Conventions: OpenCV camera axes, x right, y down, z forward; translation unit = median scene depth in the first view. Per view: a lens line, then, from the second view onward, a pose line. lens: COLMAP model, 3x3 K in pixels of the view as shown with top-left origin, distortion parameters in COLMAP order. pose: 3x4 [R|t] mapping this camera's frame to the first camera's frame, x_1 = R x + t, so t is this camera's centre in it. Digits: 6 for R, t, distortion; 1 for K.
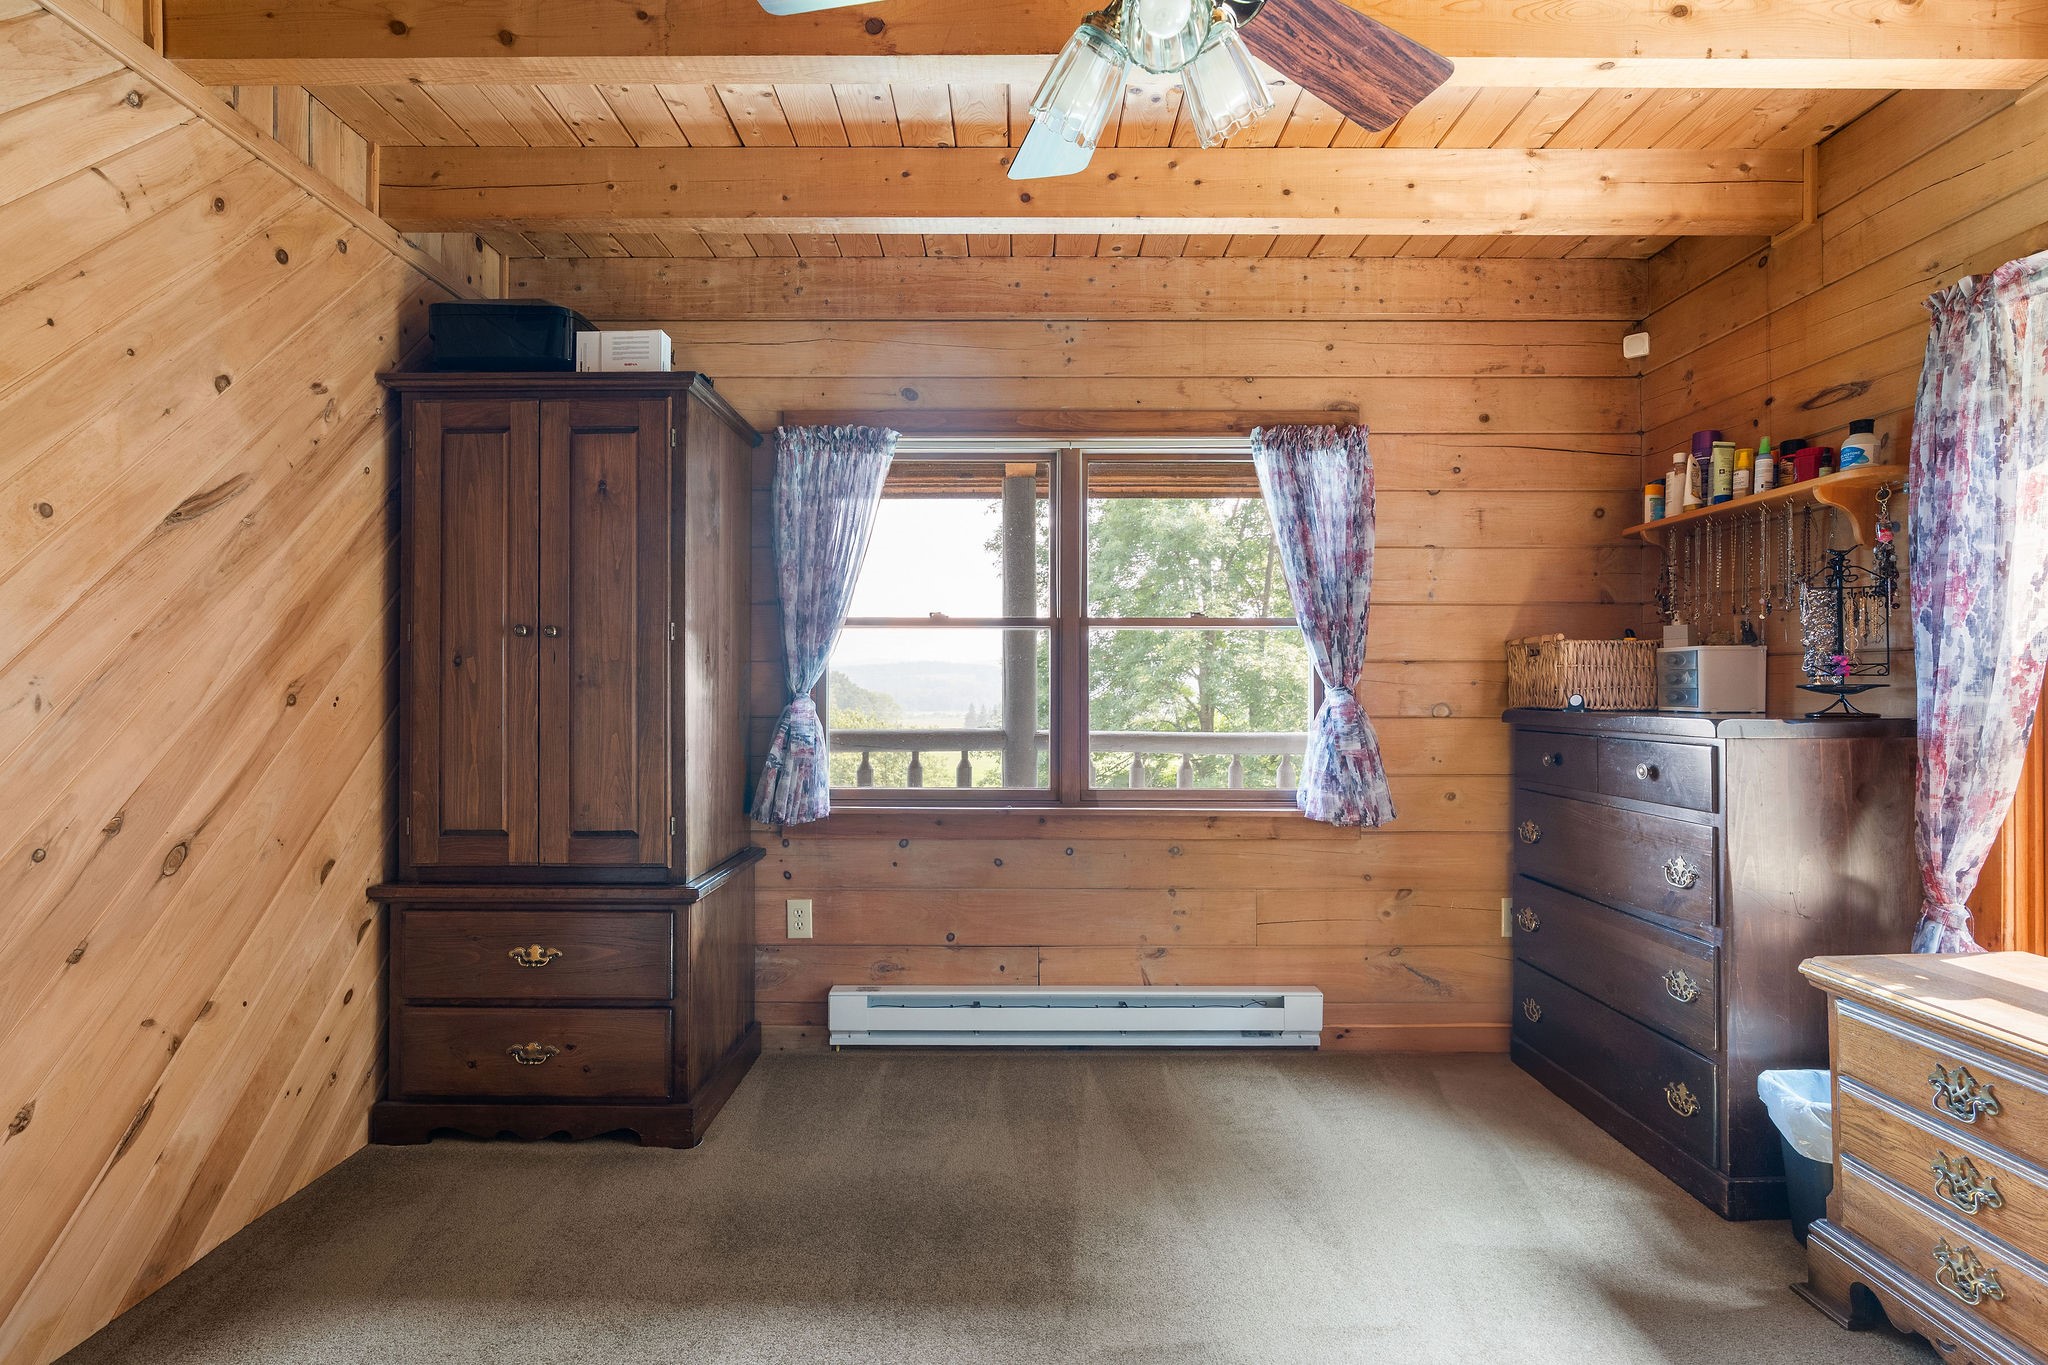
lens RADIAL K [[946.6, 0, 1034.1], [0, 946.6, 699.9], [0, 0, 1]] dist [-0.004677, 0.000910]
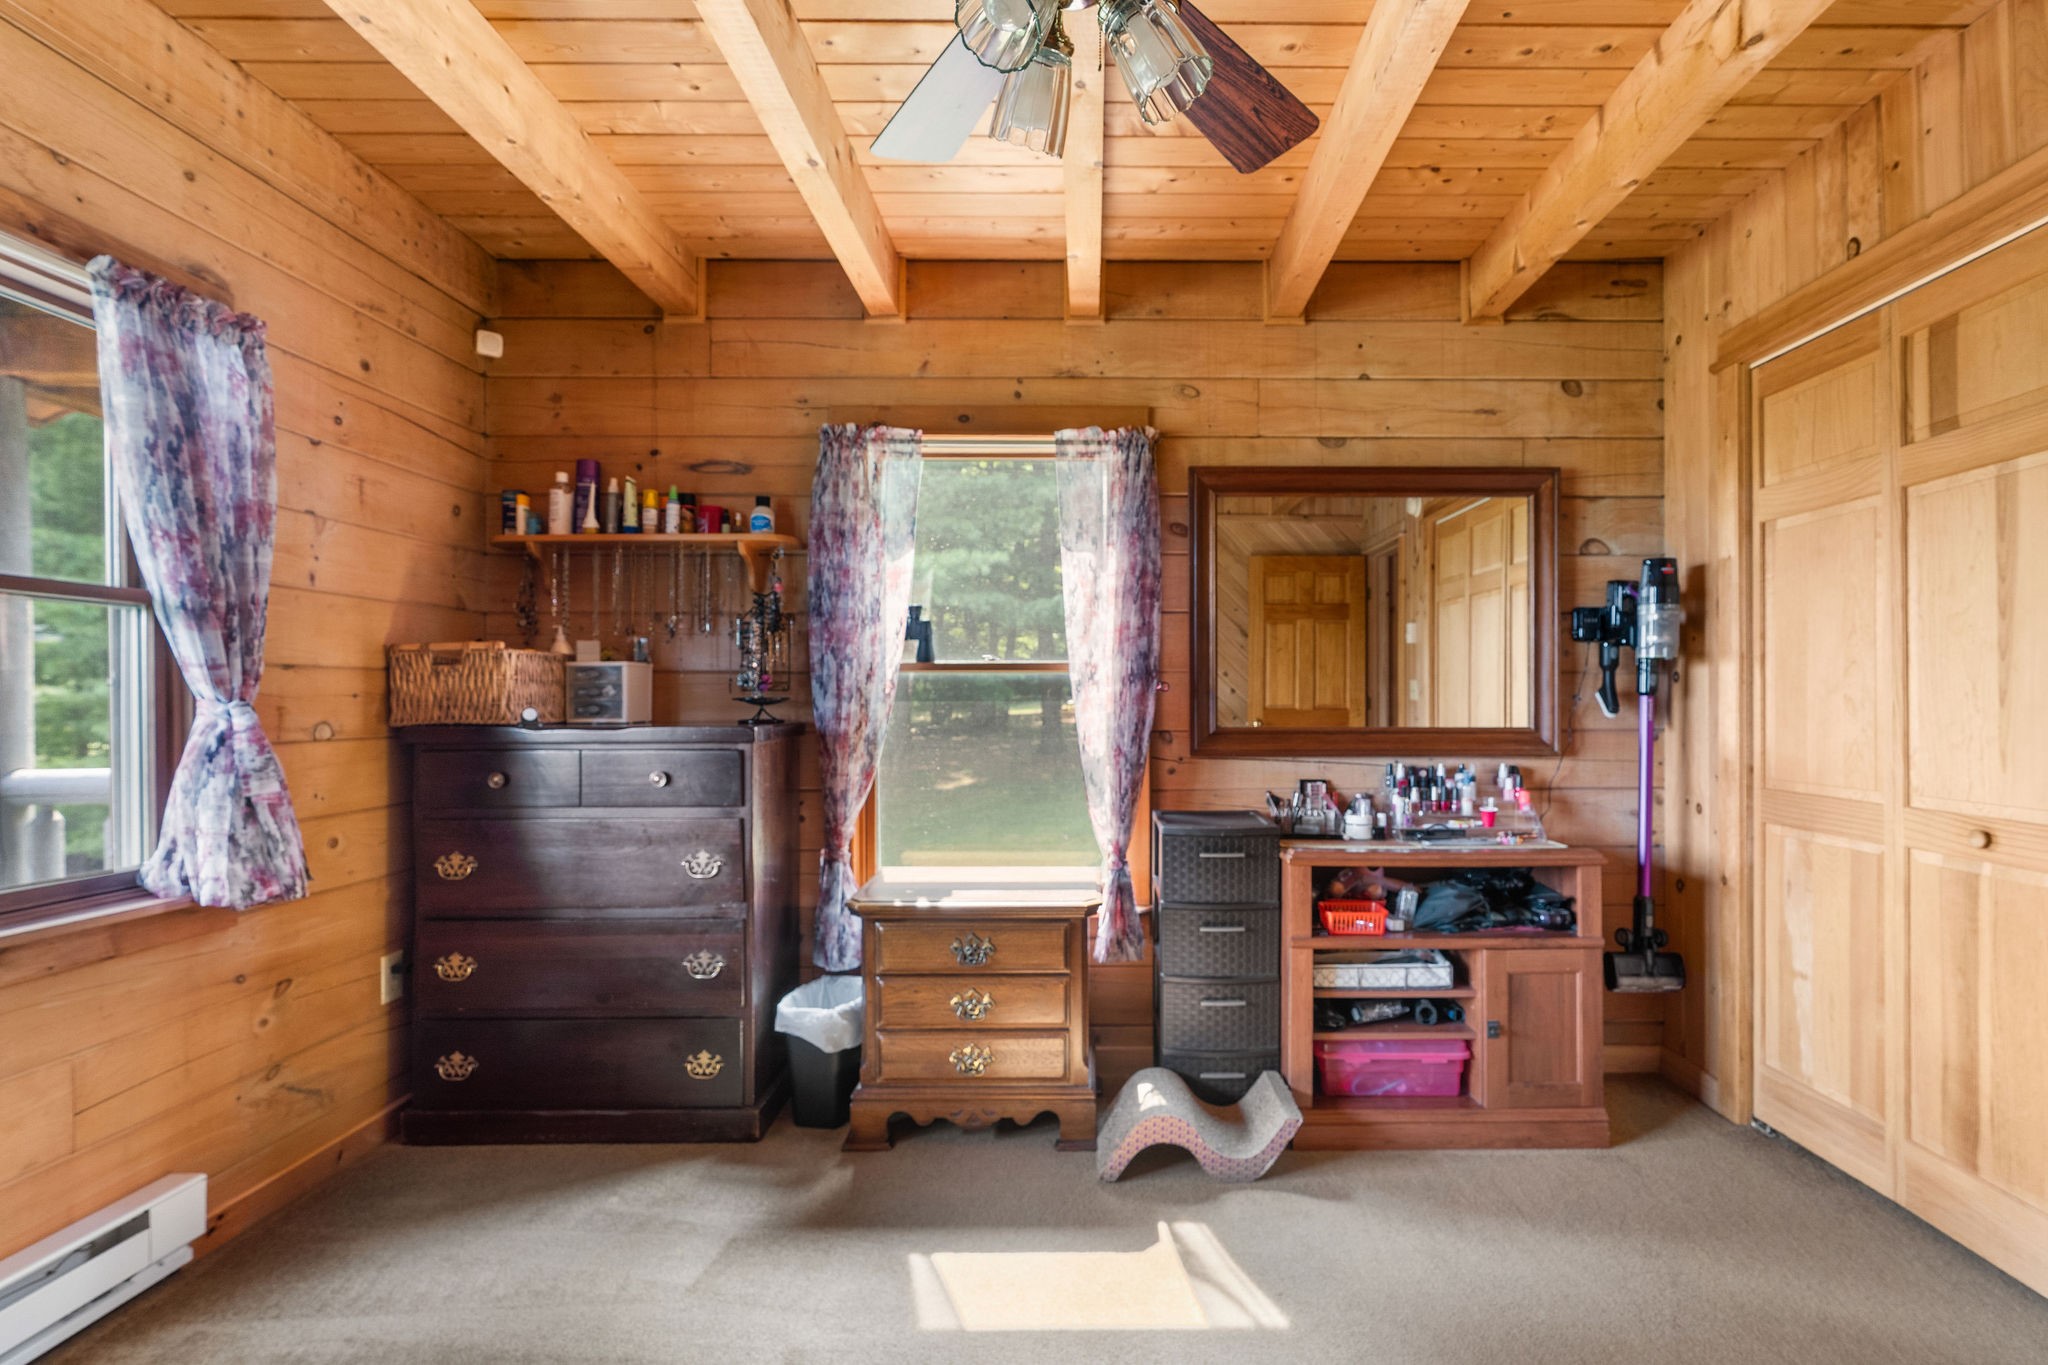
lens RADIAL K [[1017.1, 0, 1030.6], [0, 1017.1, 709.3], [0, 0, 1]] dist [-0.000899, 0.000479]
pose [[0.027542, -0.012614, 0.999541, -0.383583], [0.014694, 0.999817, 0.012213, -0.008684], [-0.999513, 0.014351, 0.027722, 0.425397]]
